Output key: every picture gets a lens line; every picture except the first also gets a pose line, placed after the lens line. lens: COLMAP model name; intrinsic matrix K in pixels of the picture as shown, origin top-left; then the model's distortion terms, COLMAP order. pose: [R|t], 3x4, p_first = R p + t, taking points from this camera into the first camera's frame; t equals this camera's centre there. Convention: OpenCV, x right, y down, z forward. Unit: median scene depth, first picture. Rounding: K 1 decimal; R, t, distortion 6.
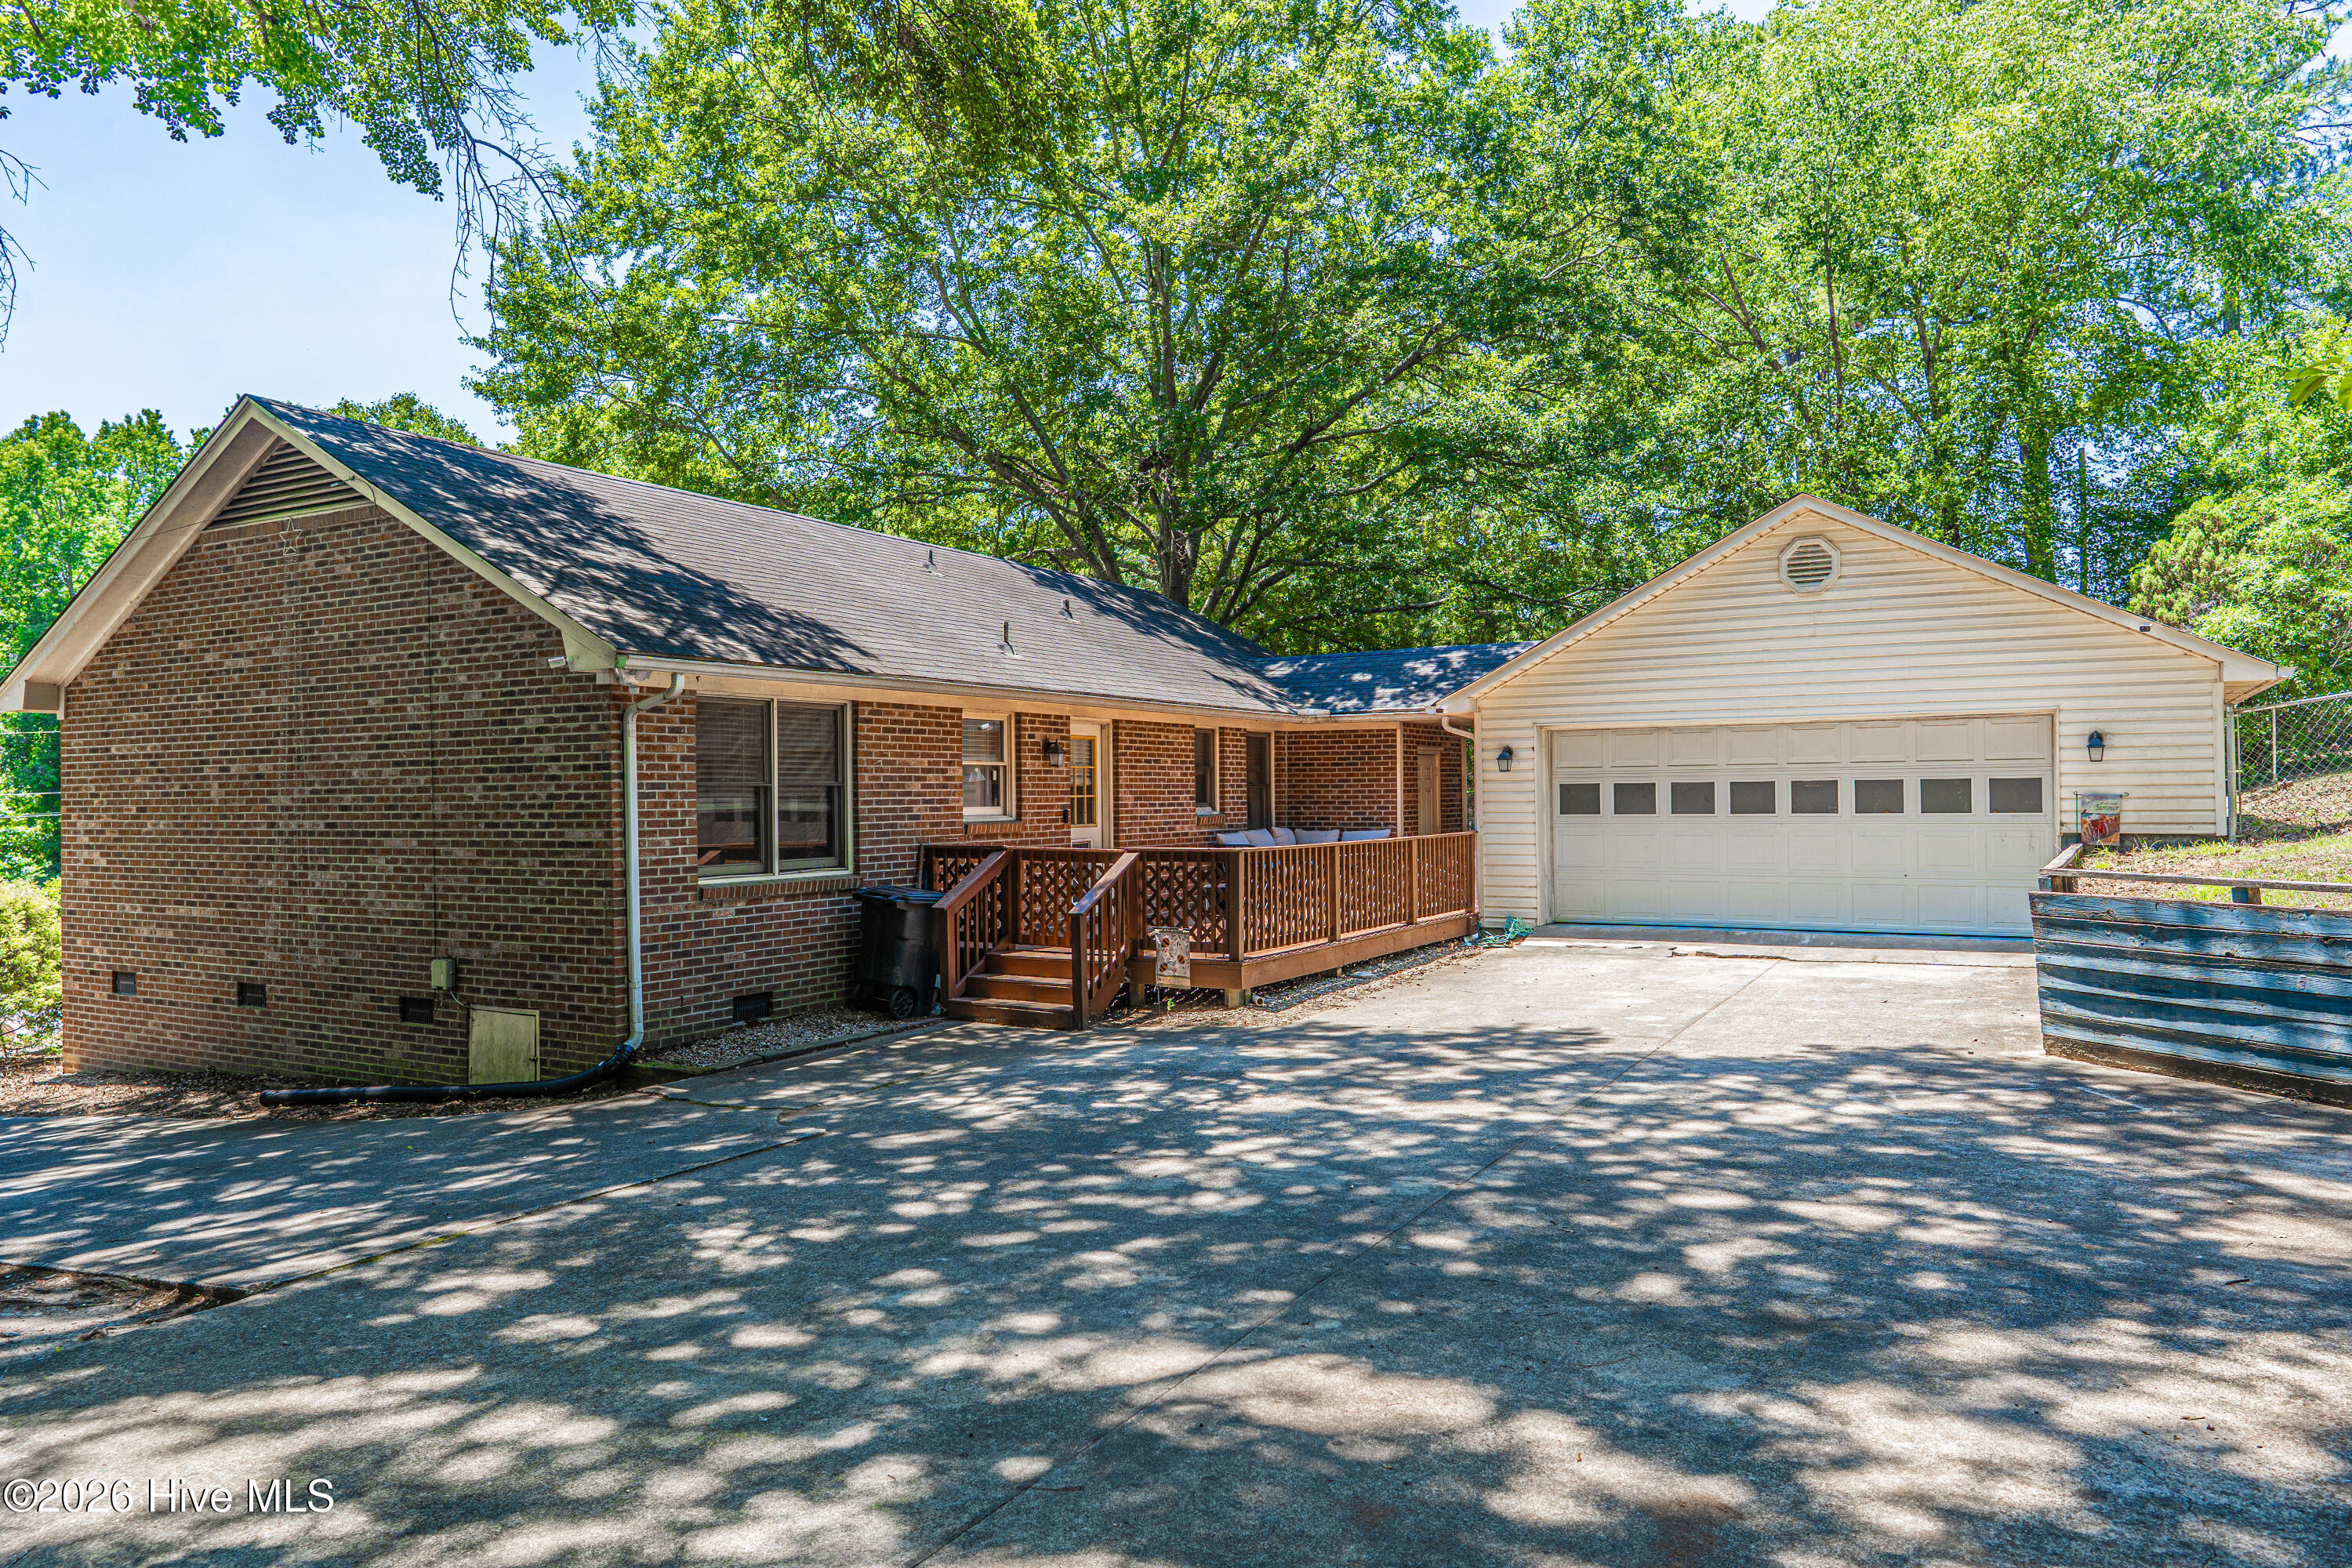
lens RADIAL K [[1558.1, 0, 1140.1], [0, 1558.1, 780.8], [0, 0, 1]] dist [-0.002064, 0.004995]
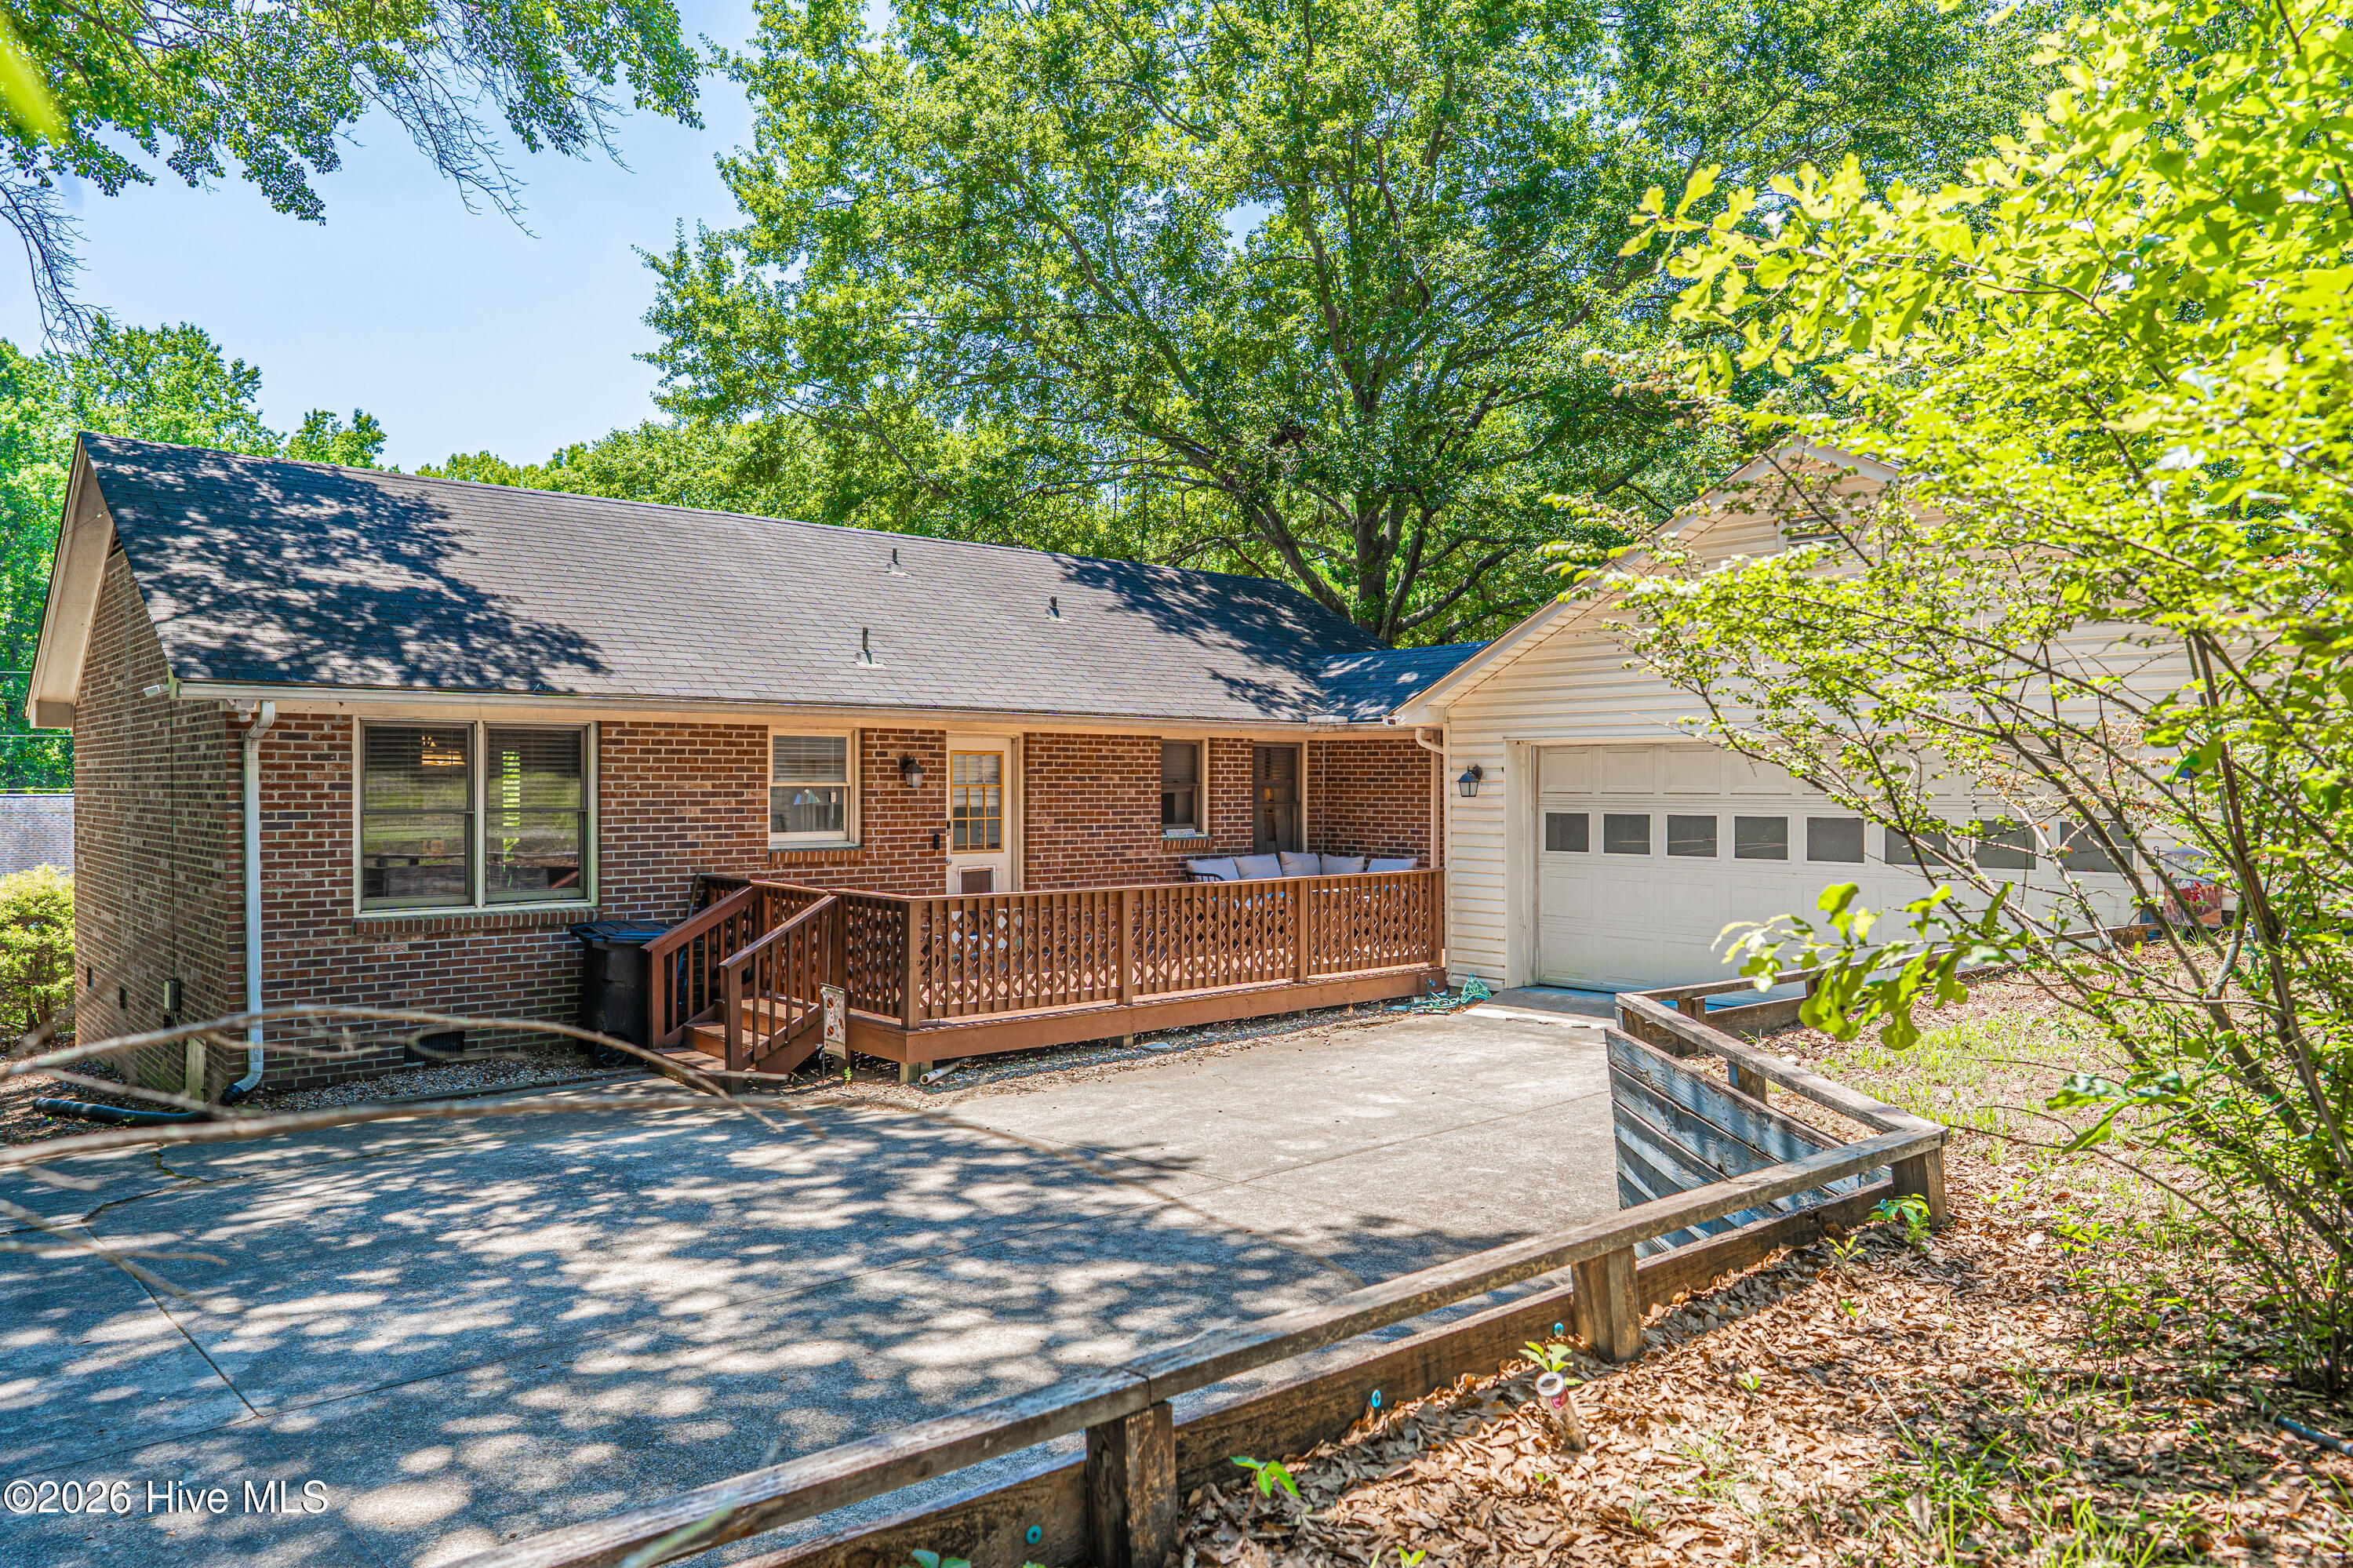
lens RADIAL K [[1564.7, 0, 1152.0], [0, 1564.7, 782.9], [0, 0, 1]] dist [-0.002178, 0.005341]
pose [[0.947347, 0.010829, -0.320024, 0.372947], [-0.007146, 0.999894, 0.012681, -0.024579], [0.320128, -0.009726, 0.947324, 0.190873]]
